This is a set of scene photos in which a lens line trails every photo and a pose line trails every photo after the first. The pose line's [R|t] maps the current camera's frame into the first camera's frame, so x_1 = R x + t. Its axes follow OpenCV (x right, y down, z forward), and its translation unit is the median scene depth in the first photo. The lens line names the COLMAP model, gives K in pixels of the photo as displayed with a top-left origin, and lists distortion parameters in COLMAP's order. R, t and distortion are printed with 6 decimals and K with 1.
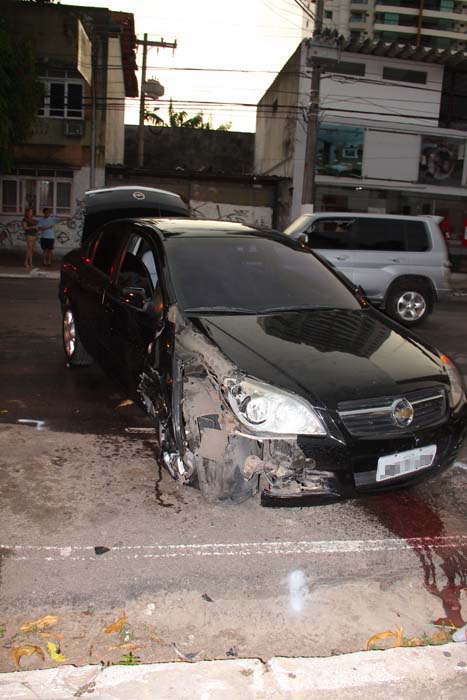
lens RADIAL K [[587.1, 0, 236.6], [0, 587.1, 339.8], [0, 0, 1]] dist [-0.164712, 0.183383]
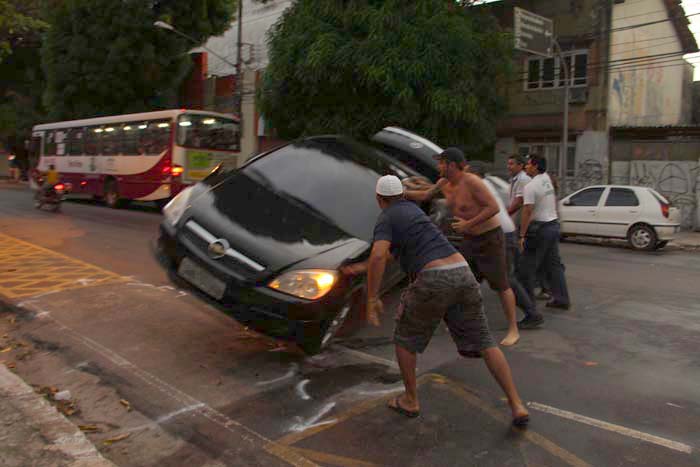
lens RADIAL K [[590.6, 0, 357.3], [0, 590.6, 229.3], [0, 0, 1]] dist [-0.178260, 0.152396]
pose [[0.616275, 0.031423, -0.786904, 0.276548], [-0.136128, 0.988414, -0.067141, -0.001505], [0.775677, 0.148497, 0.613412, 0.070837]]
